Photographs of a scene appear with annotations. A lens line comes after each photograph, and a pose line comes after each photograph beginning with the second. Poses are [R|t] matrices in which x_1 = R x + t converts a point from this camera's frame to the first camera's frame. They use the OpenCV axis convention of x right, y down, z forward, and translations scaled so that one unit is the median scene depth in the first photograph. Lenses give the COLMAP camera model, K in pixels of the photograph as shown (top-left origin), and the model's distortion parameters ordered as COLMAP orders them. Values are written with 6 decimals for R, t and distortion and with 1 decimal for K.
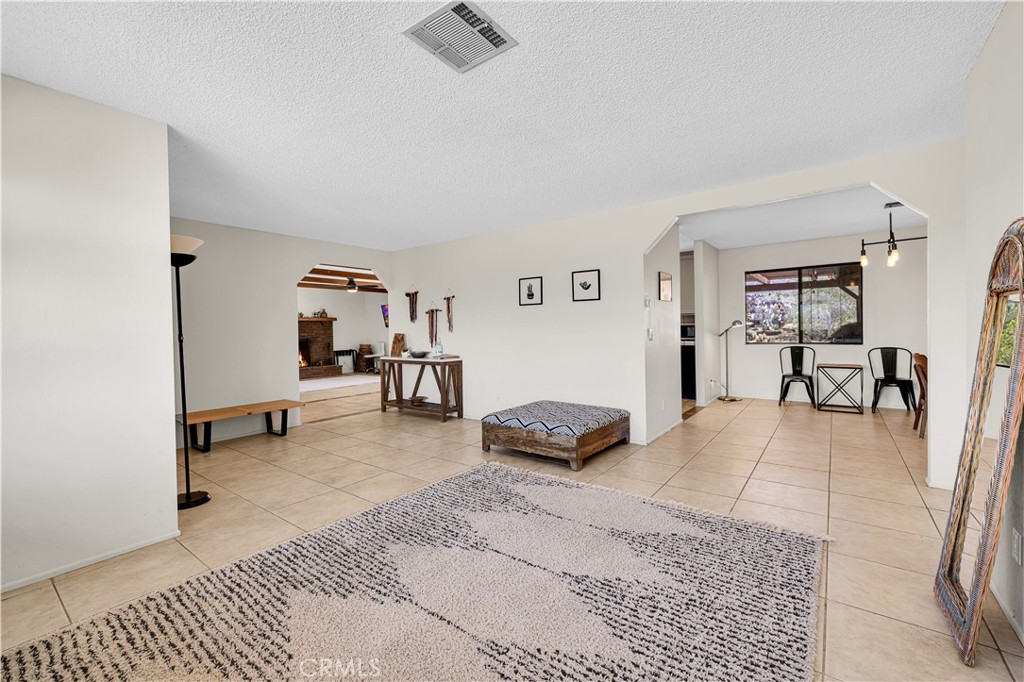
lens RADIAL K [[427.9, 0, 504.7], [0, 427.9, 339.2], [0, 0, 1]] dist [0.004786, 0.000220]
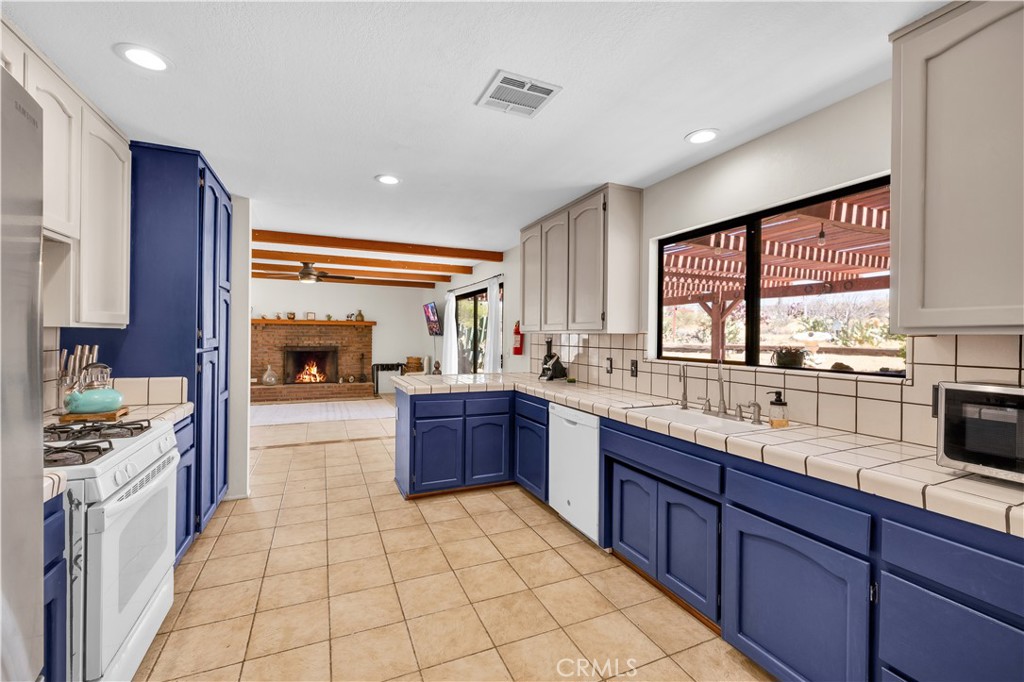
lens RADIAL K [[427.9, 0, 508.4], [0, 427.9, 337.4], [0, 0, 1]] dist [0.004786, 0.000220]
pose [[0.875937, 0.028624, -0.481576, 0.190593], [-0.036544, 0.999307, -0.007072, -0.024857], [0.481040, 0.023793, 0.876376, 0.436961]]
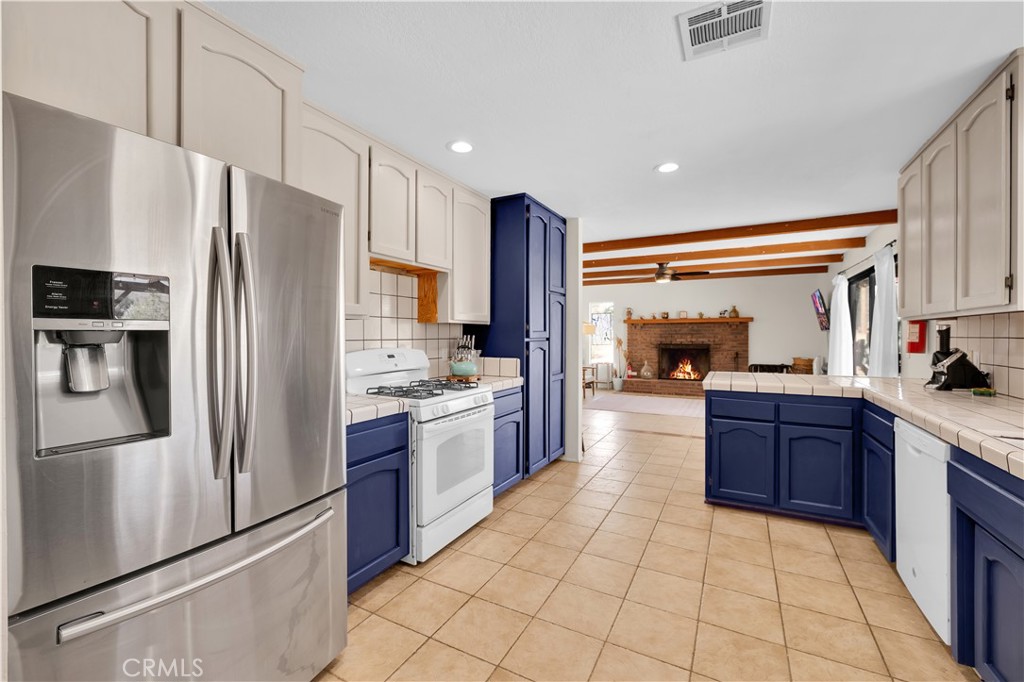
lens RADIAL K [[427.9, 0, 507.7], [0, 427.9, 337.1], [0, 0, 1]] dist [0.004786, 0.000220]
pose [[0.161950, 0.021248, -0.986570, 0.235803], [-0.023480, 0.999568, 0.017674, -0.020692], [0.986520, 0.020302, 0.162379, 0.489921]]
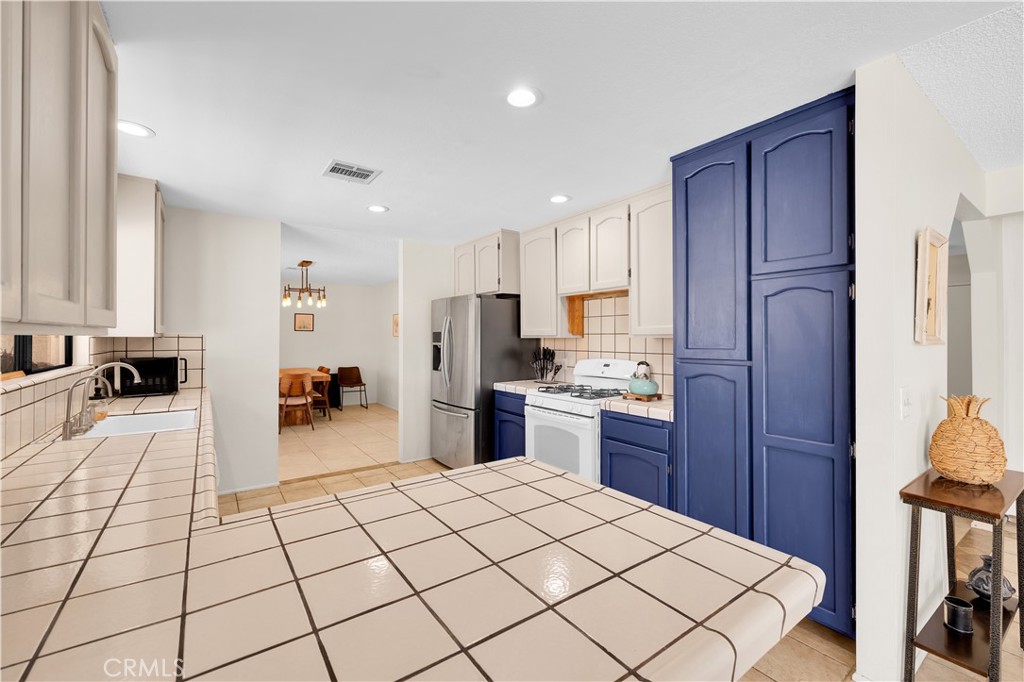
lens RADIAL K [[427.9, 0, 507.9], [0, 427.9, 335.4], [0, 0, 1]] dist [0.004786, 0.000220]
pose [[-0.954564, 0.018166, 0.297453, -0.028213], [0.021892, 0.999718, 0.009200, -0.029335], [-0.297202, 0.015294, -0.954692, 0.765320]]
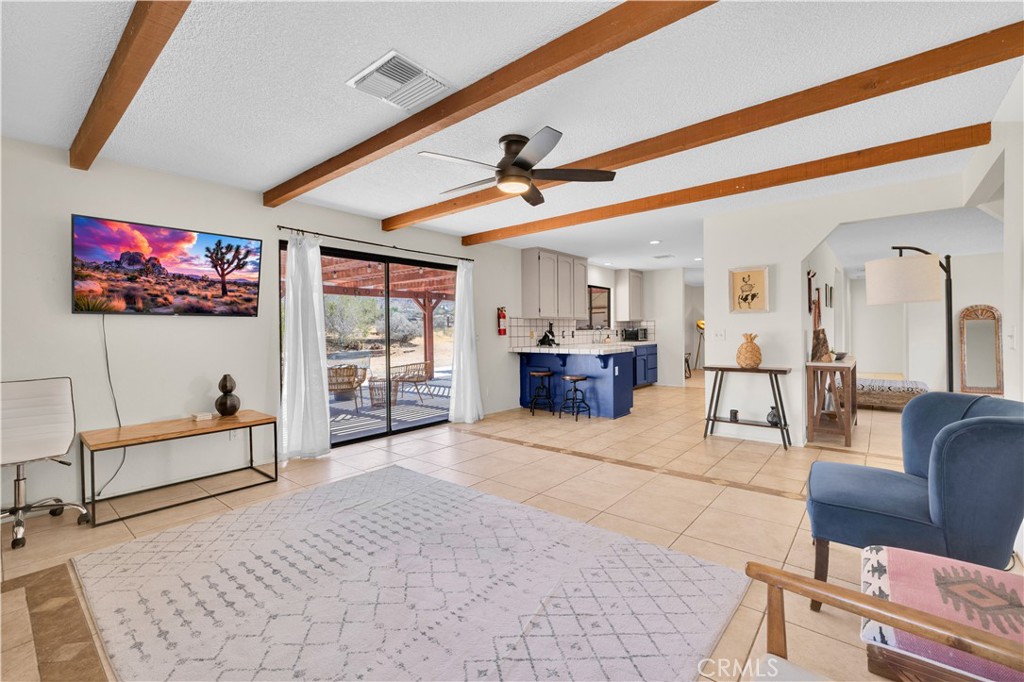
lens RADIAL K [[436.5, 0, 501.6], [0, 436.5, 349.6], [0, 0, 1]] dist [-0.001754, 0.001951]
pose [[0.052254, -0.024846, 0.998325, -0.507566], [0.031646, 0.999230, 0.023213, -0.006774], [-0.998132, 0.030380, 0.053000, 0.772494]]
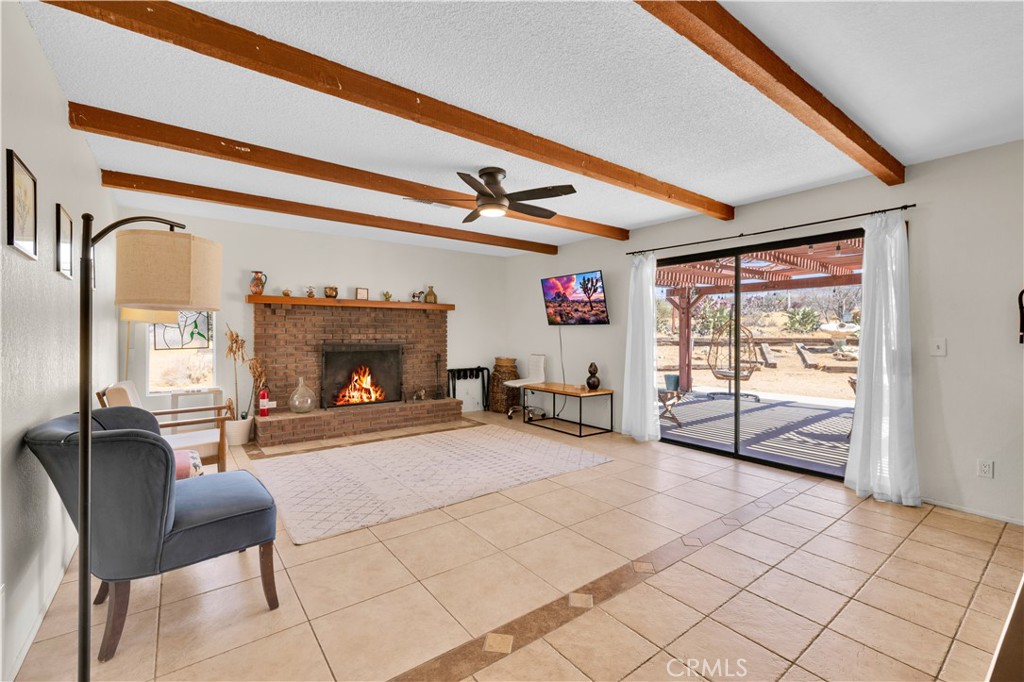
lens RADIAL K [[436.5, 0, 506.7], [0, 436.5, 330.4], [0, 0, 1]] dist [-0.001754, 0.001951]
pose [[0.964119, 0.017621, -0.264886, -0.196402], [-0.024765, 0.999413, -0.023654, -0.008708], [0.264314, 0.029365, 0.963990, 0.520877]]
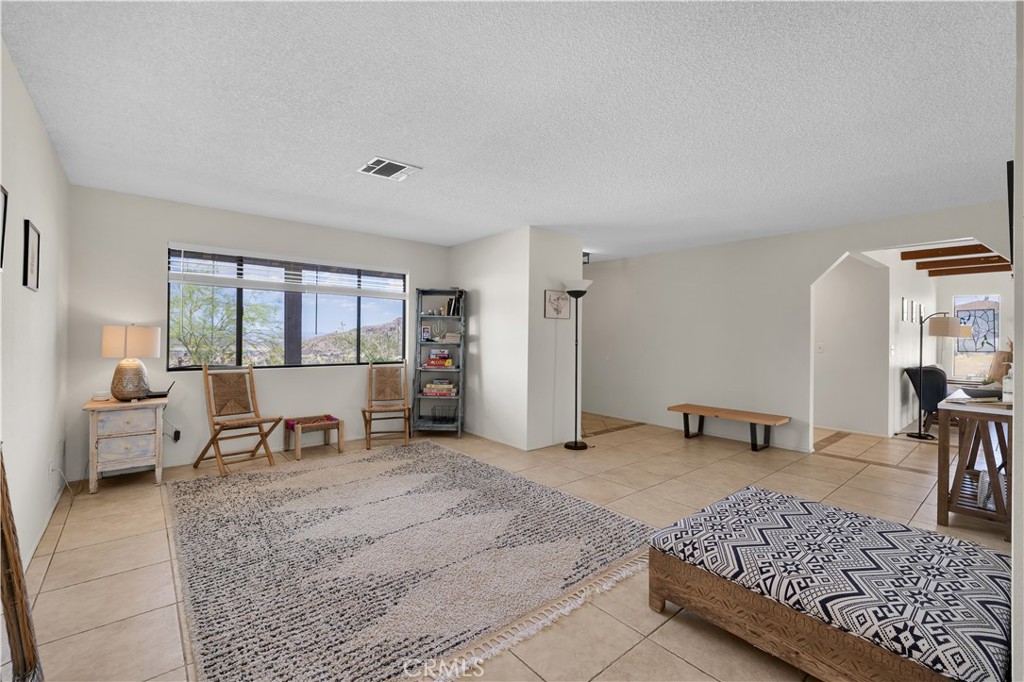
lens RADIAL K [[436.5, 0, 506.8], [0, 436.5, 335.5], [0, 0, 1]] dist [-0.001754, 0.001951]
pose [[-0.215861, 0.013399, -0.976332, 0.217842], [-0.025699, 0.999482, 0.019399, -0.013610], [0.976086, 0.029278, -0.215405, 0.269145]]
